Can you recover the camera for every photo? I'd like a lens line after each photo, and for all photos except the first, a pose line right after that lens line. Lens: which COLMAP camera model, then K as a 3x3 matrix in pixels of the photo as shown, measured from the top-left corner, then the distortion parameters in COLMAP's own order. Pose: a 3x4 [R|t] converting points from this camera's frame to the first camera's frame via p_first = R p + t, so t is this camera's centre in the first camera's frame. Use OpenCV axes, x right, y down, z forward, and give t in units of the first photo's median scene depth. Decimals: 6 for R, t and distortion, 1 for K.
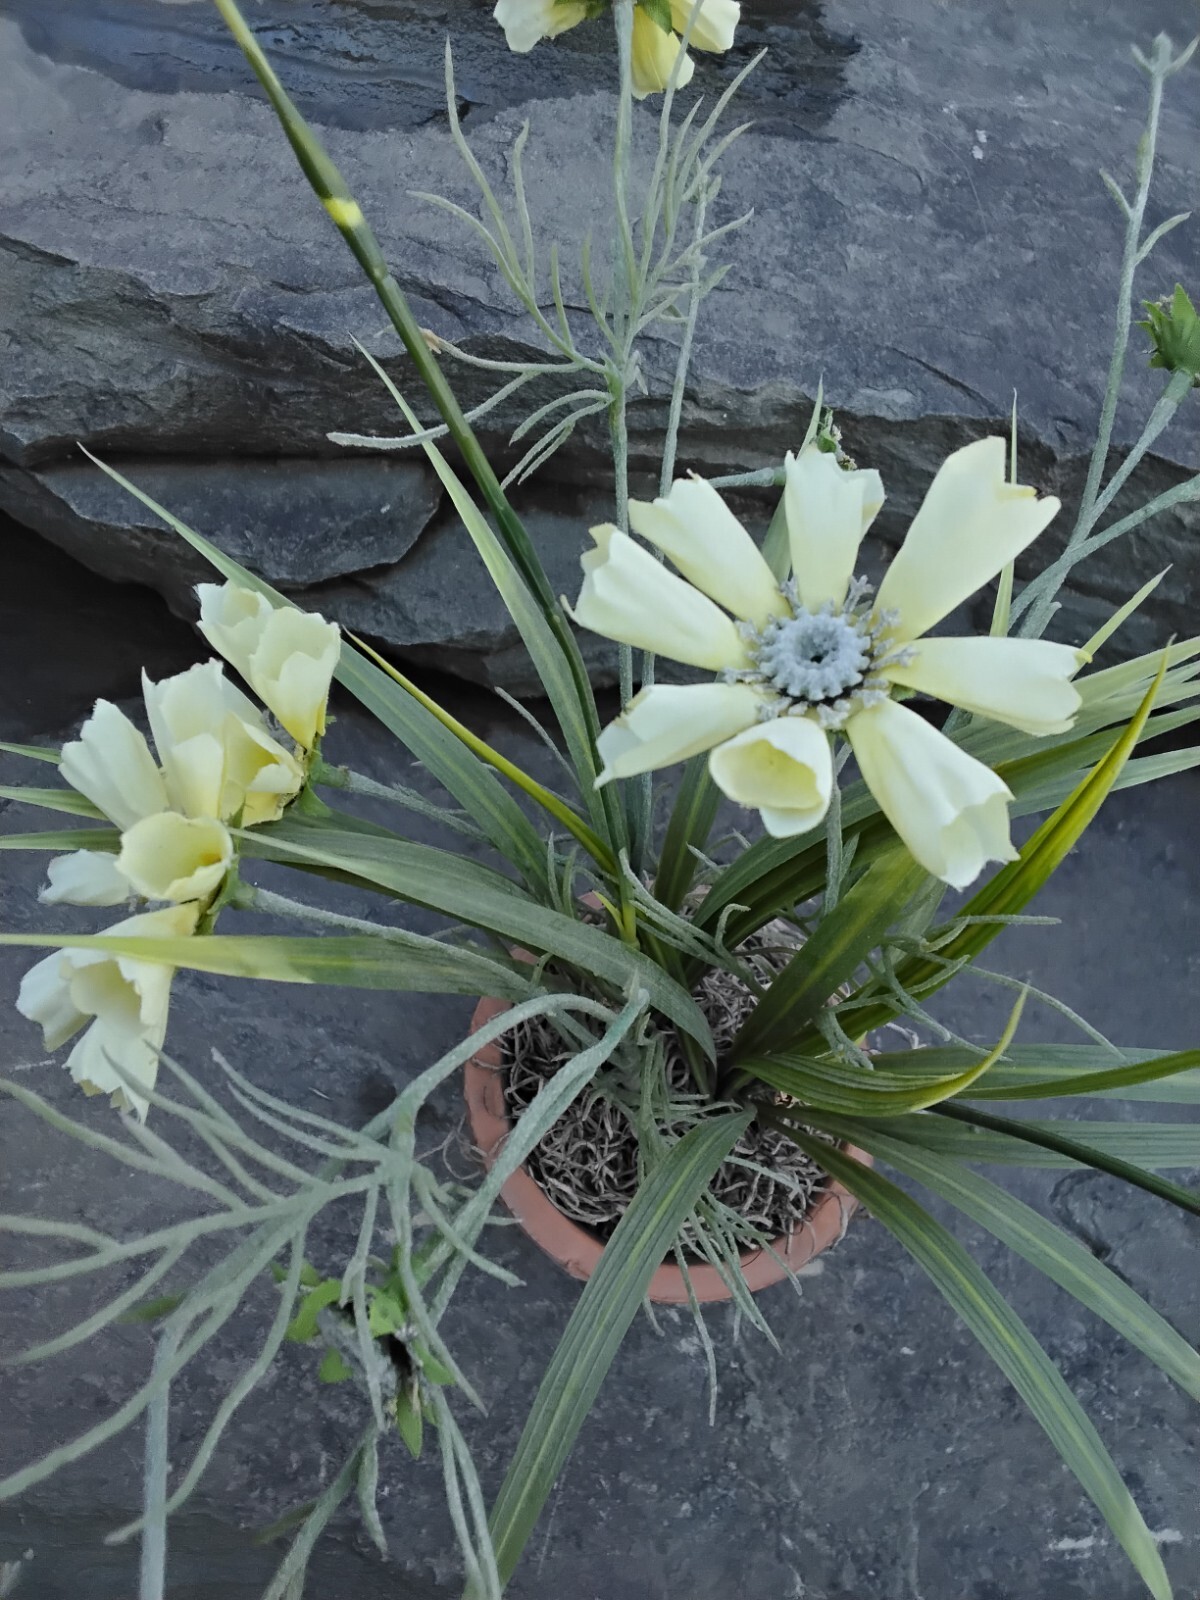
lens RADIAL K [[1298.0, 0, 600.3], [0, 1298.0, 829.9], [0, 0, 1]] dist [0.105786, -0.175998]
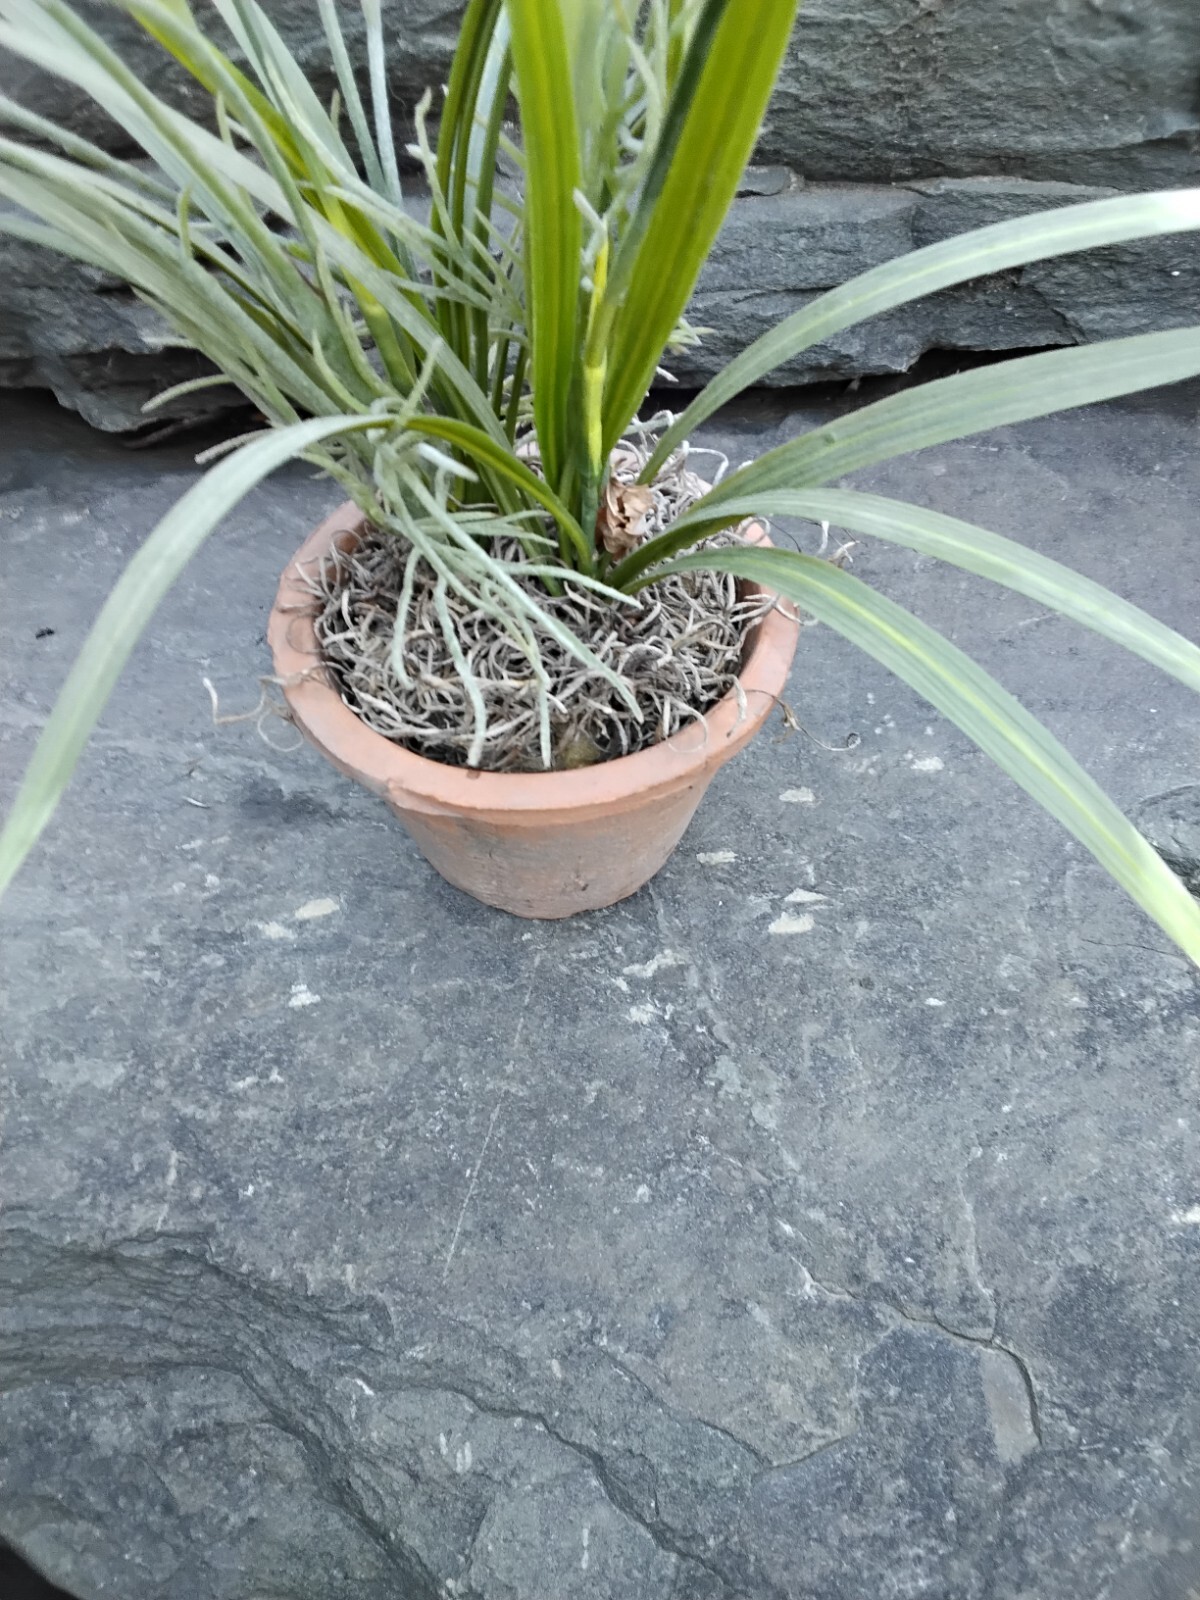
lens RADIAL K [[1298.0, 0, 597.5], [0, 1298.0, 814.7], [0, 0, 1]] dist [0.105786, -0.175998]
pose [[0.976881, -0.156669, -0.145462, 0.178622], [0.124248, 0.969760, -0.210065, 0.448936], [0.173974, 0.187135, 0.966806, 0.224542]]
